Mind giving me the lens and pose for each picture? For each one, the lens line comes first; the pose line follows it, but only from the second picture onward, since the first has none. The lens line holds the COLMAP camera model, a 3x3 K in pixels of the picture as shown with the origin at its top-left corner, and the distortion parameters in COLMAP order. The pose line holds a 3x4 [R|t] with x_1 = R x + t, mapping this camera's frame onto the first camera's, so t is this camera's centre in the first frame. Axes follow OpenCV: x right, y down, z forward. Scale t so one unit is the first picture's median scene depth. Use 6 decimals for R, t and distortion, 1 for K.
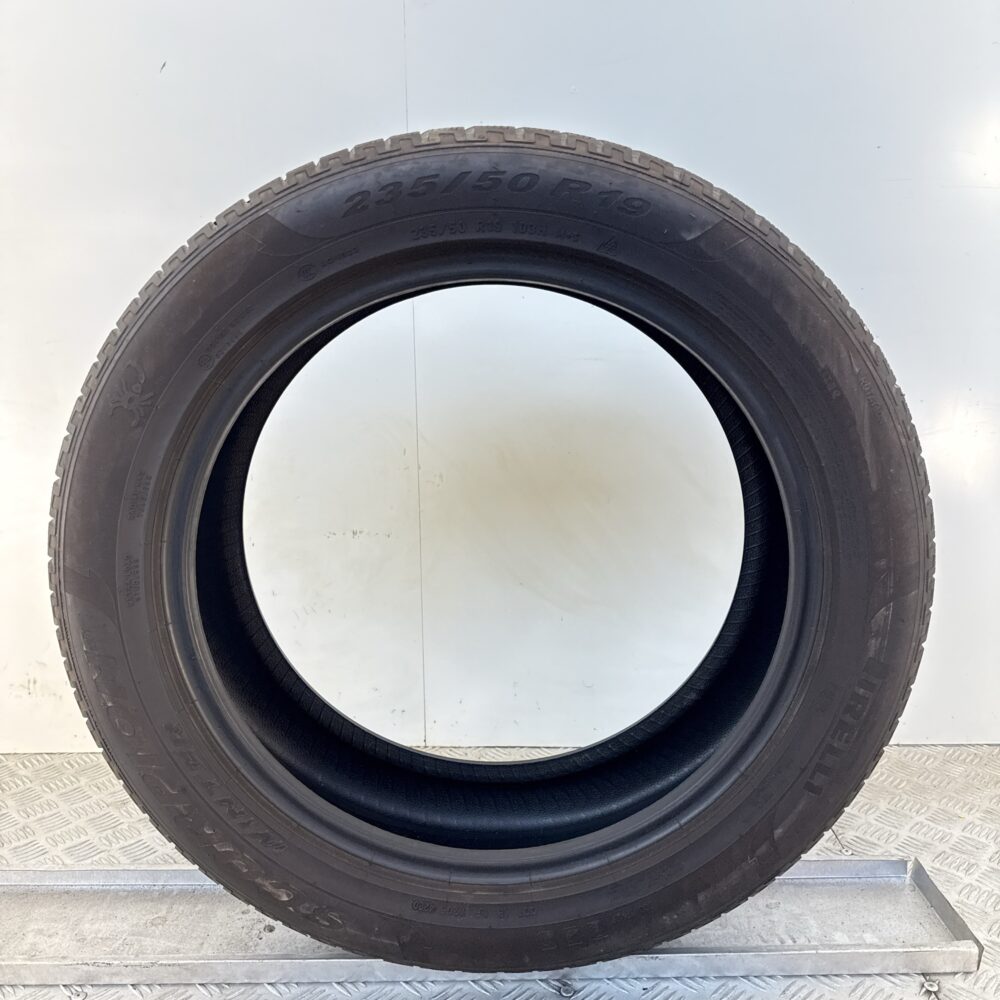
lens RADIAL K [[958.8, 0, 500.0], [0, 958.8, 500.0], [0, 0, 1]] dist [0.130884, -0.344532]
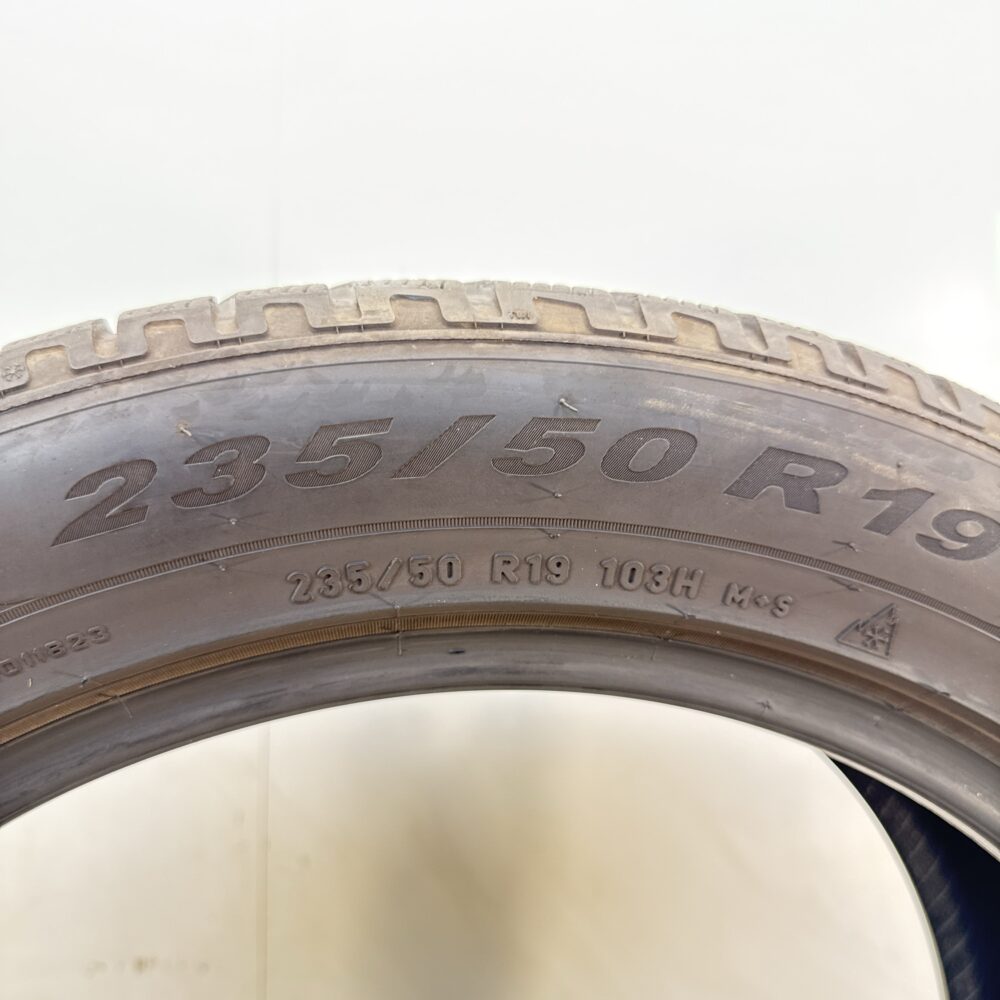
lens RADIAL K [[958.8, 0, 500.0], [0, 958.8, 500.0], [0, 0, 1]] dist [0.130884, -0.344532]
pose [[0.986925, 0.029942, 0.158377, -0.076117], [-0.005513, 0.988290, -0.152489, -0.261985], [-0.161088, 0.149622, 0.975533, 0.691597]]
